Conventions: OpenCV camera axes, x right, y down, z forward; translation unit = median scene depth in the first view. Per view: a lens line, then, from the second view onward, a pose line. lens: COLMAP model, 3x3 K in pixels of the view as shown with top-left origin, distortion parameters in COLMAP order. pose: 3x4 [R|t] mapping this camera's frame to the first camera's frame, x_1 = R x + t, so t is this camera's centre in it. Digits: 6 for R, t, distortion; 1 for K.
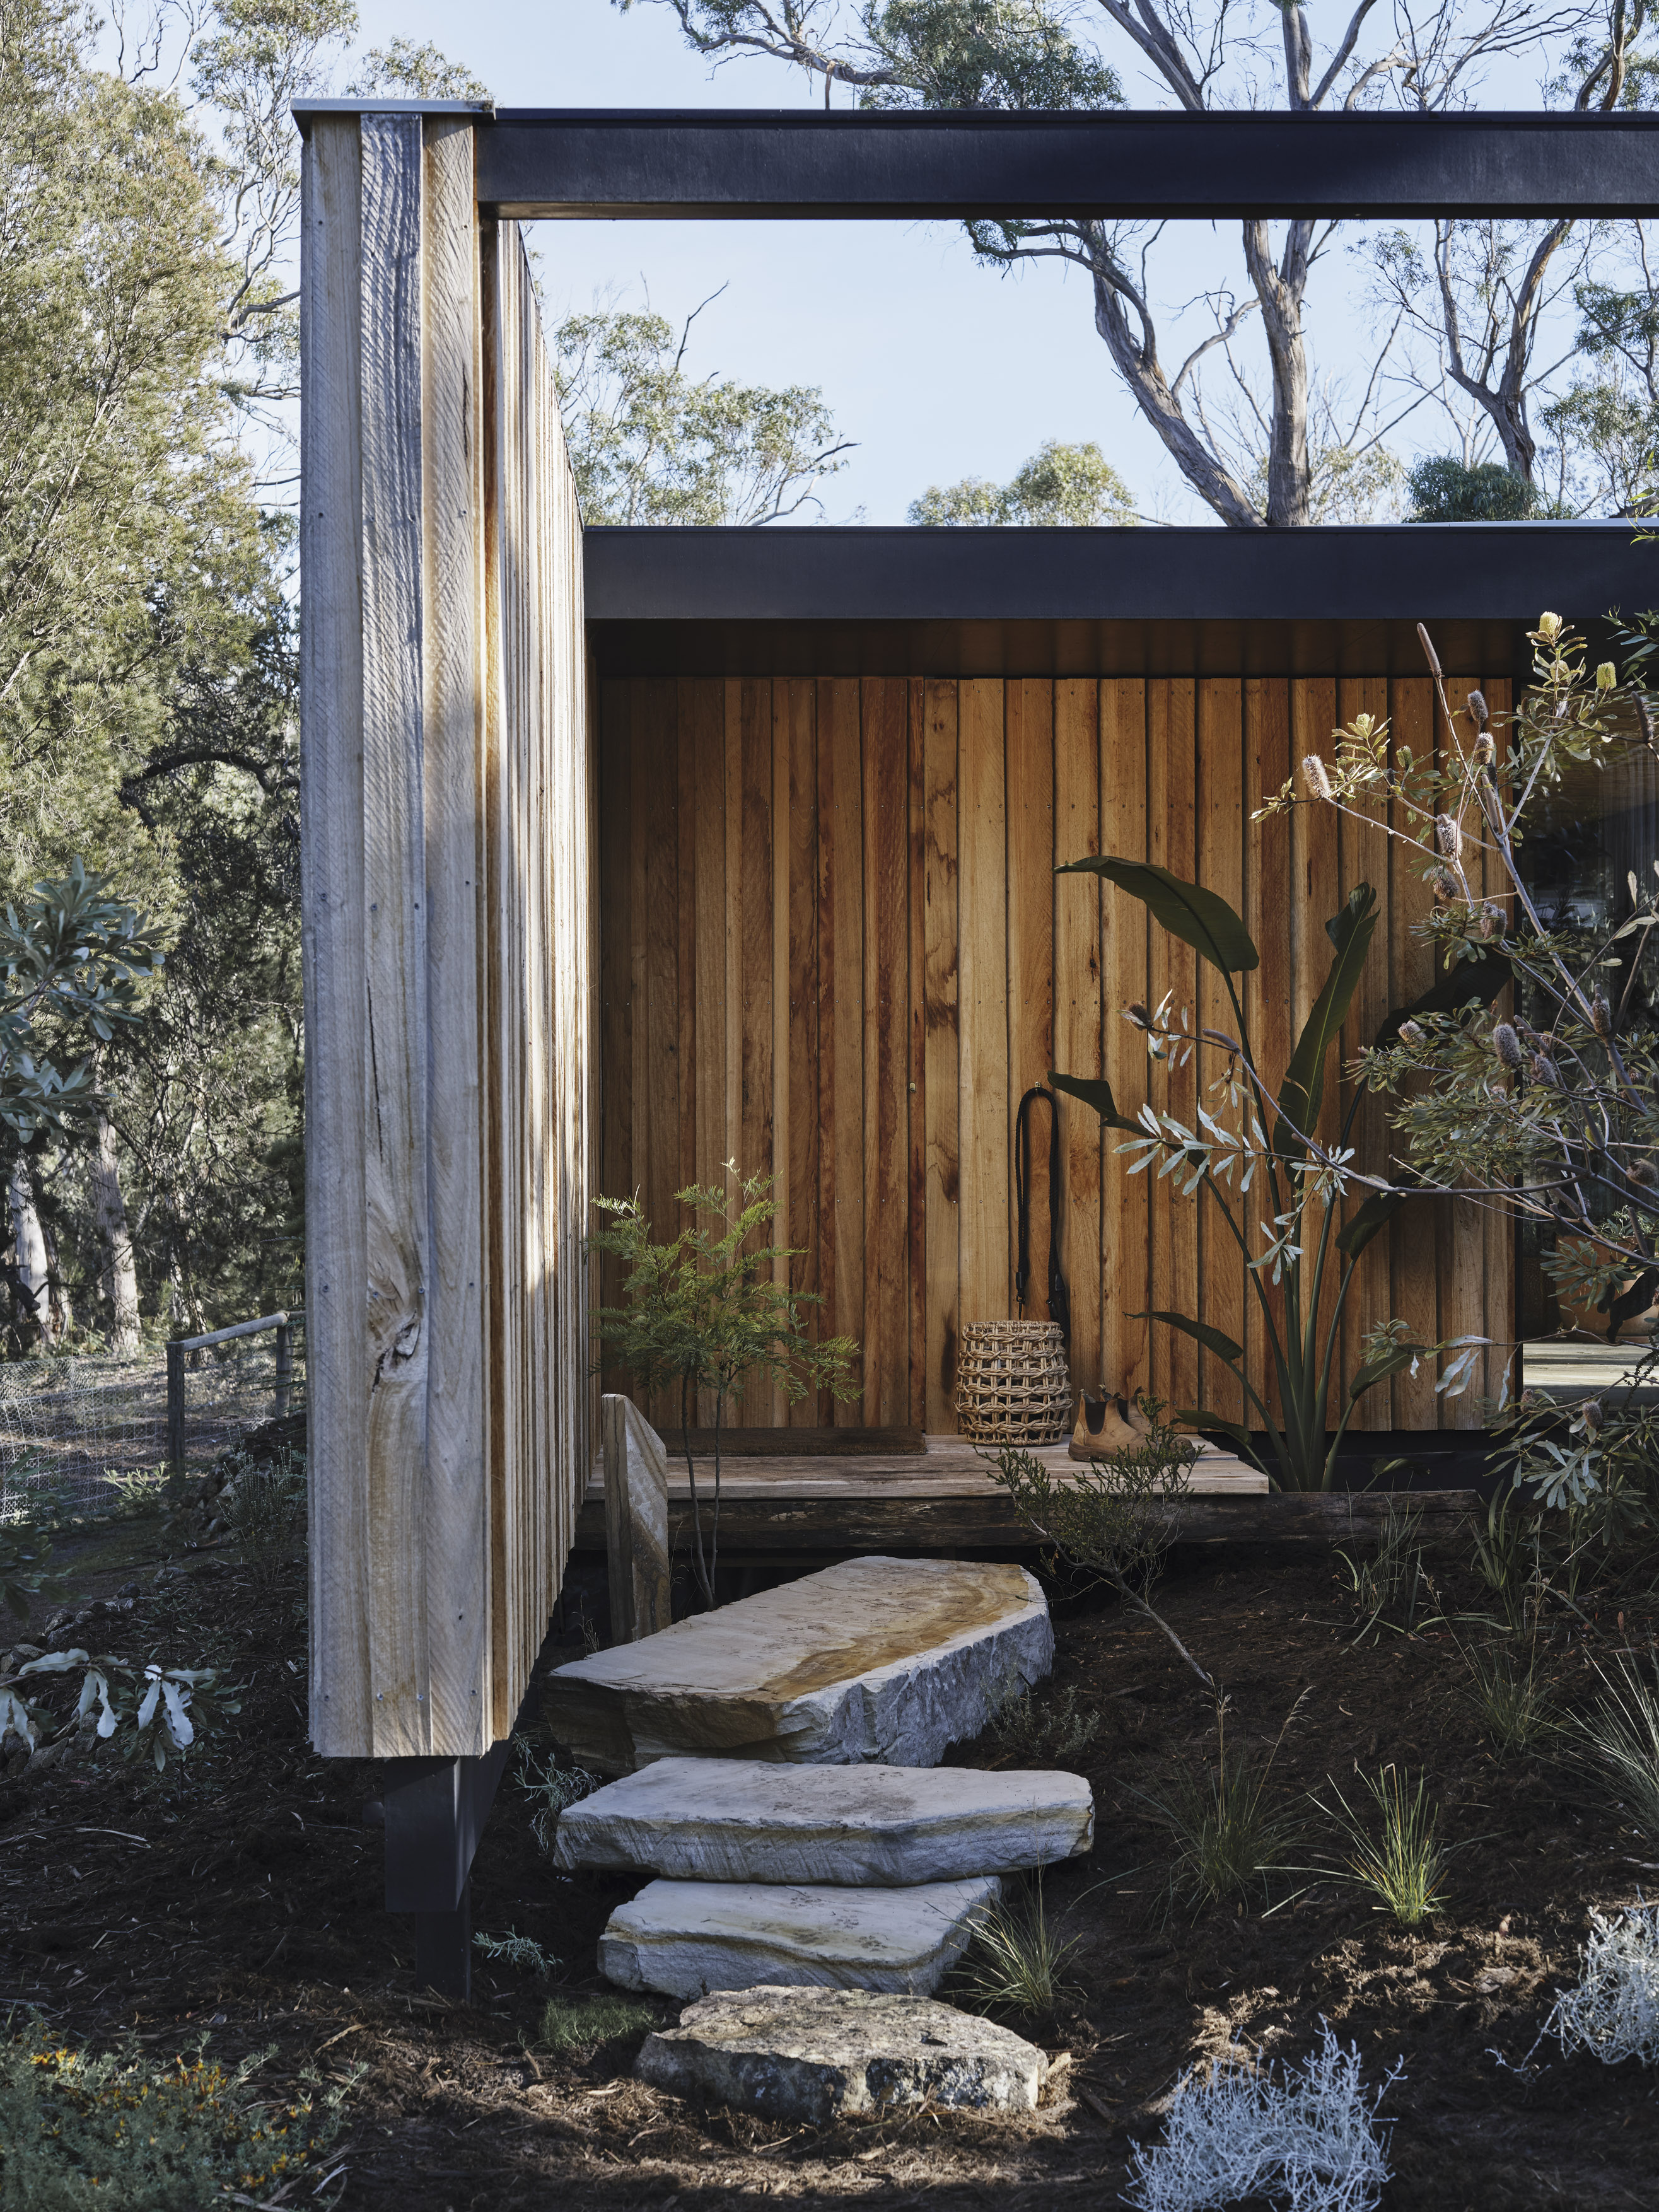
lens RADIAL K [[3228.2, 0, 830.8], [0, 3228.2, 1150.7], [0, 0, 1]] dist [-0.024089, 0.125106]
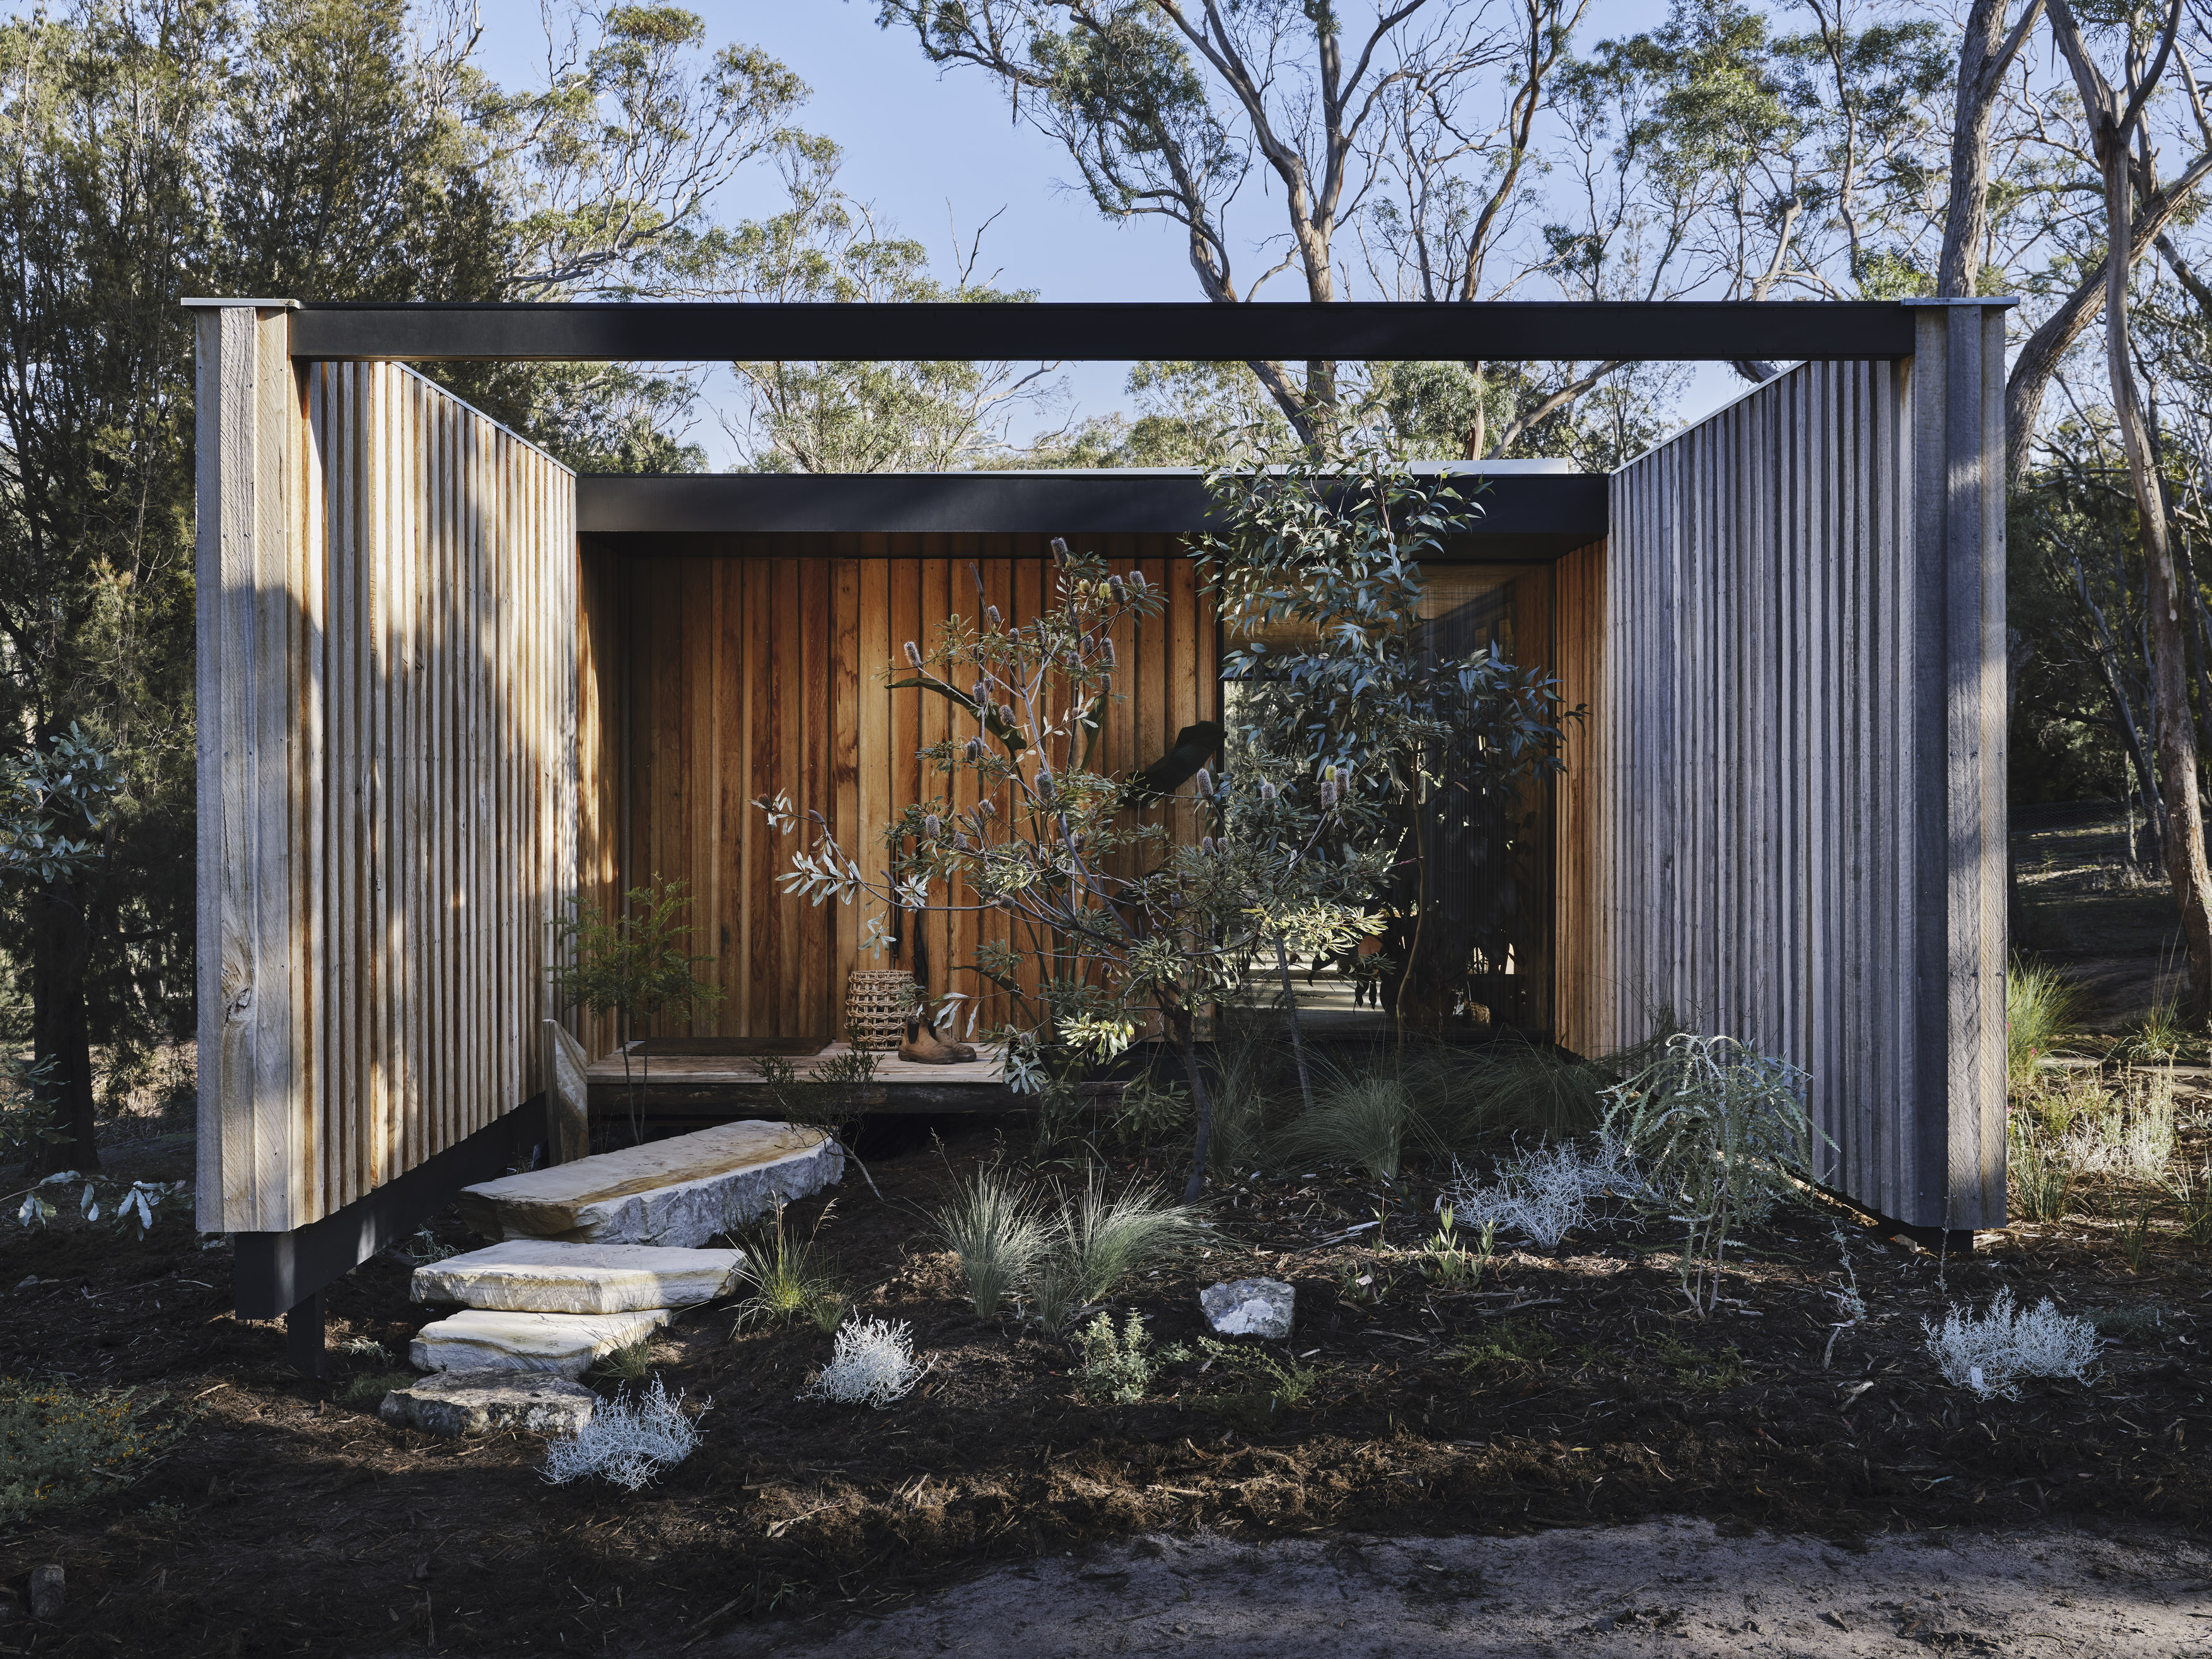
lens RADIAL K [[2372.4, 0, 1106.0], [0, 2372.4, 829.5], [0, 0, 1]] dist [0.003601, -0.005262]
pose [[0.999790, 0.004893, -0.019879, 0.183374], [-0.004813, 0.999980, 0.004096, -0.020639], [0.019898, -0.004000, 0.999794, -0.147644]]
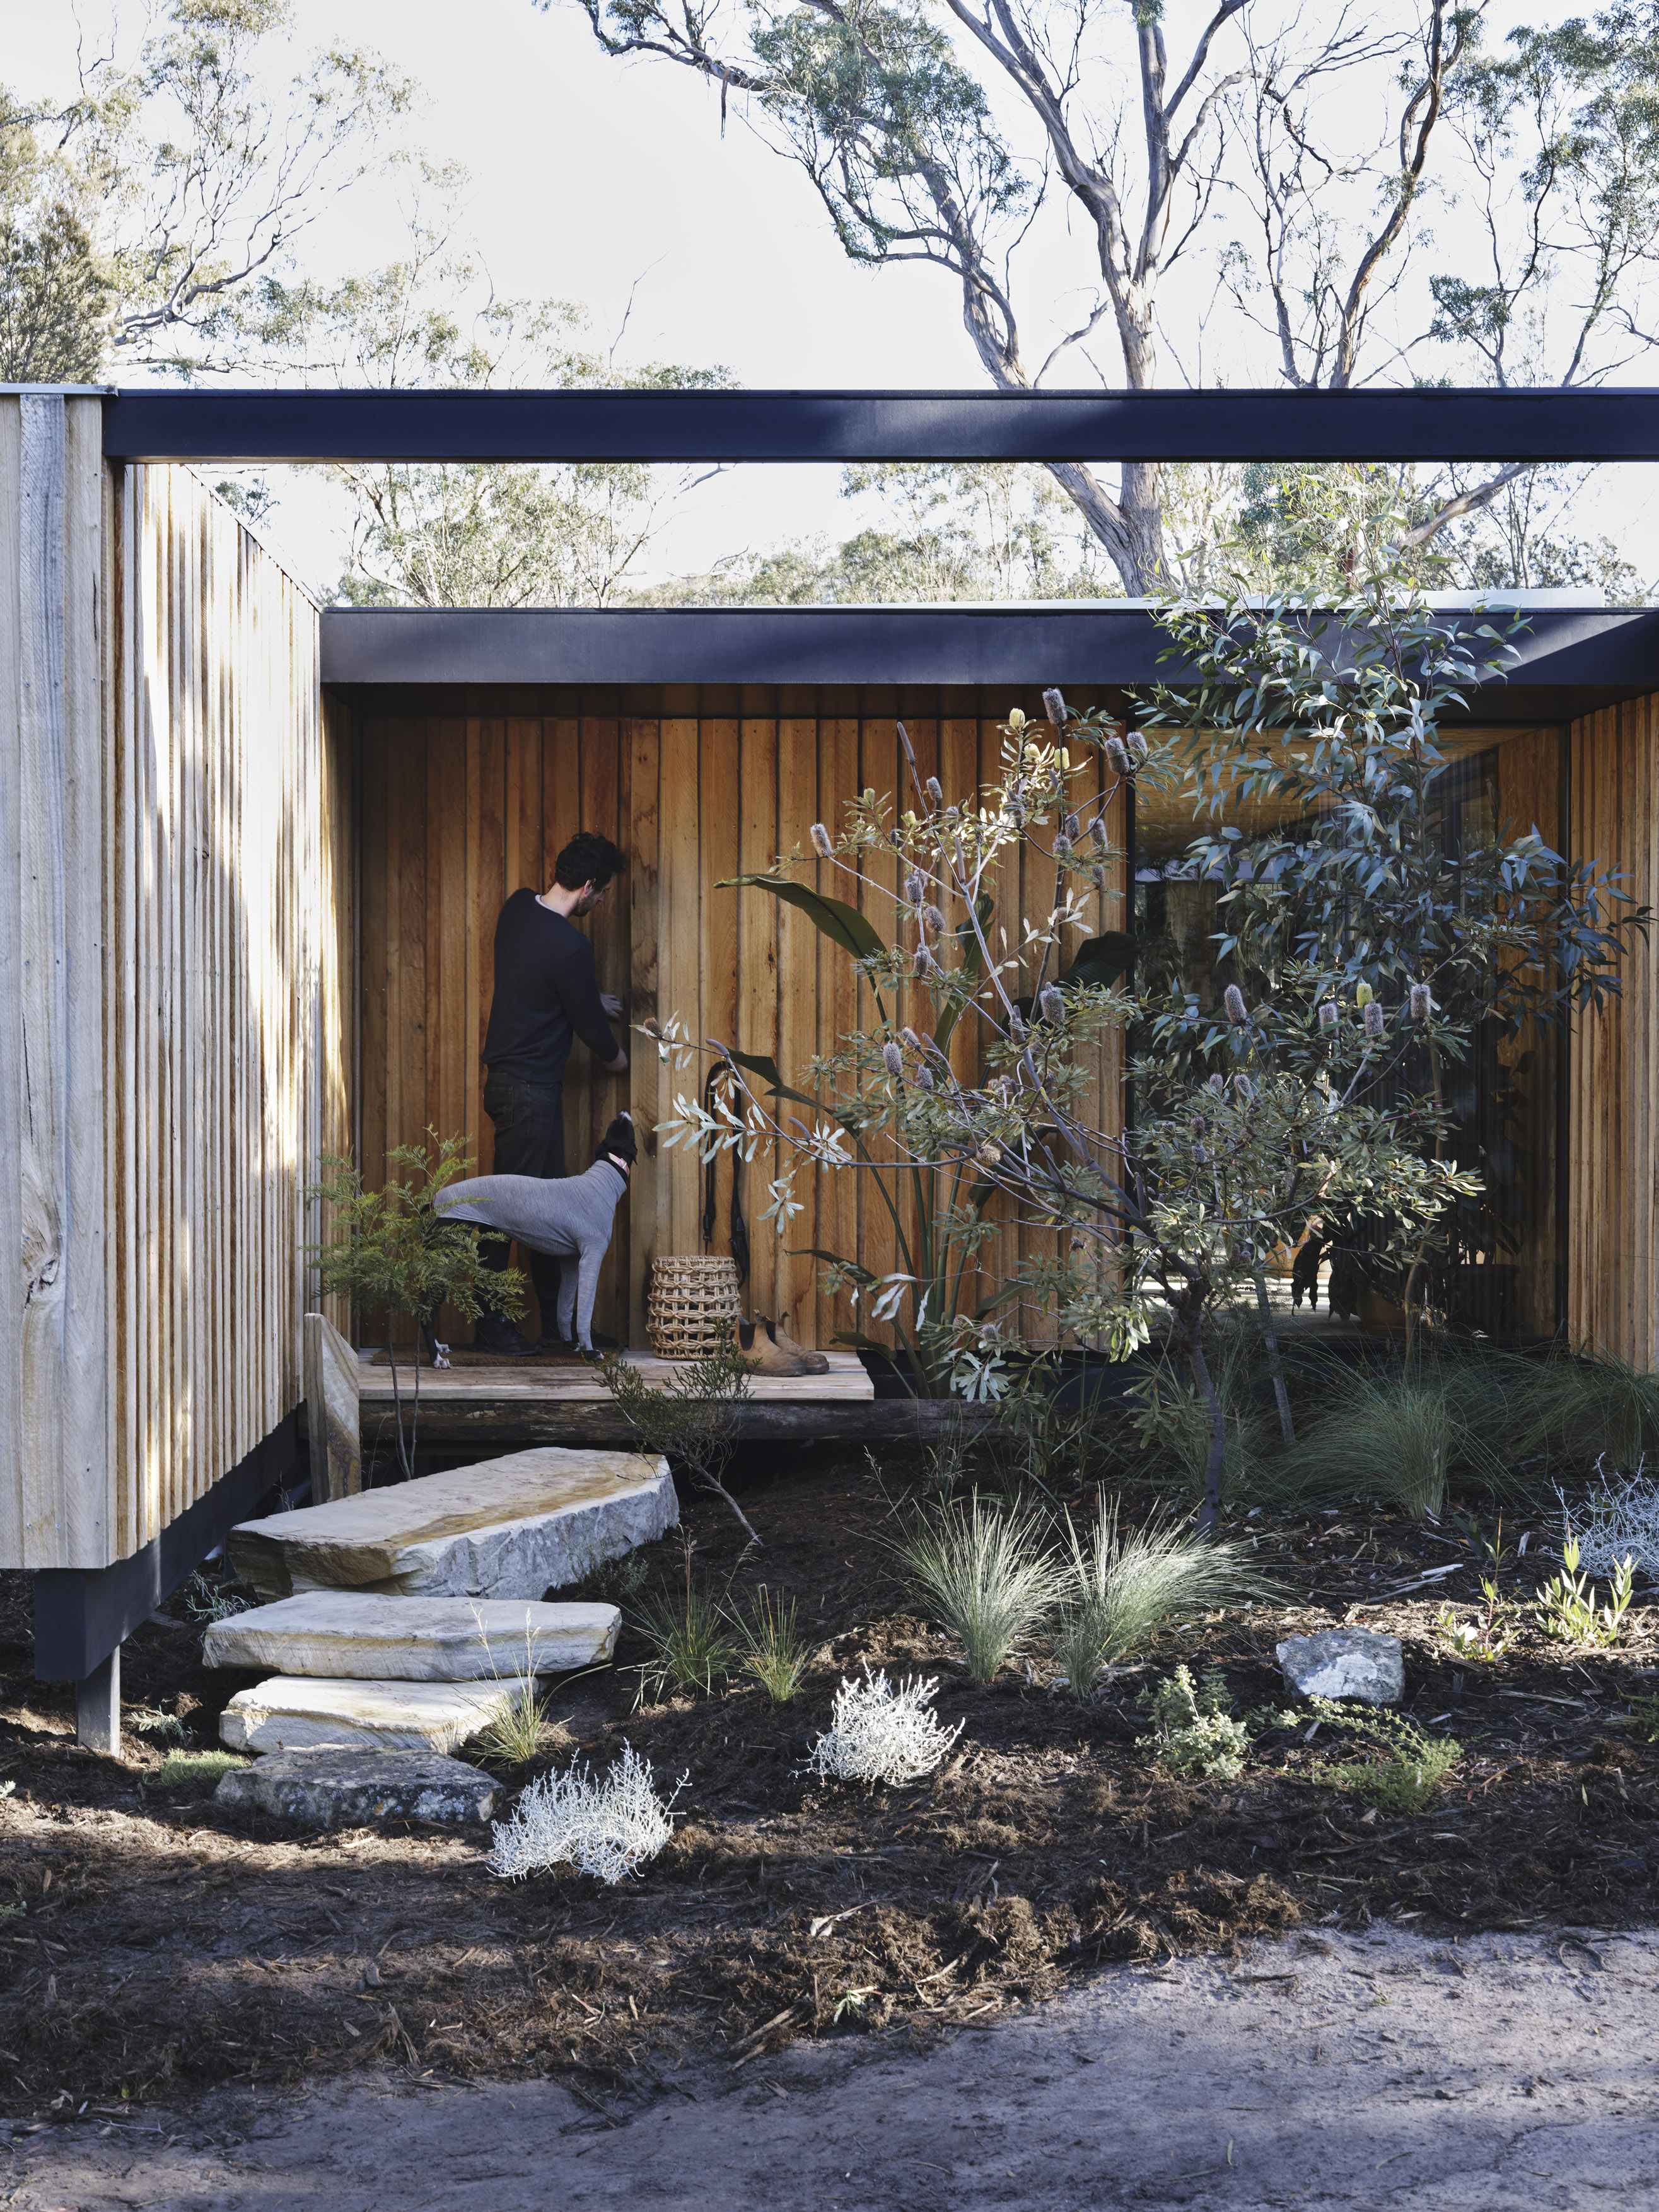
lens RADIAL K [[3212.1, 0, 733.4], [0, 3212.1, 1114.0], [0, 0, 1]] dist [-0.004565, 0.023071]
pose [[0.999597, 0.006562, -0.027634, 0.101115], [-0.006254, 0.999918, 0.011214, -0.013519], [0.027705, -0.011036, 0.999555, -0.191386]]
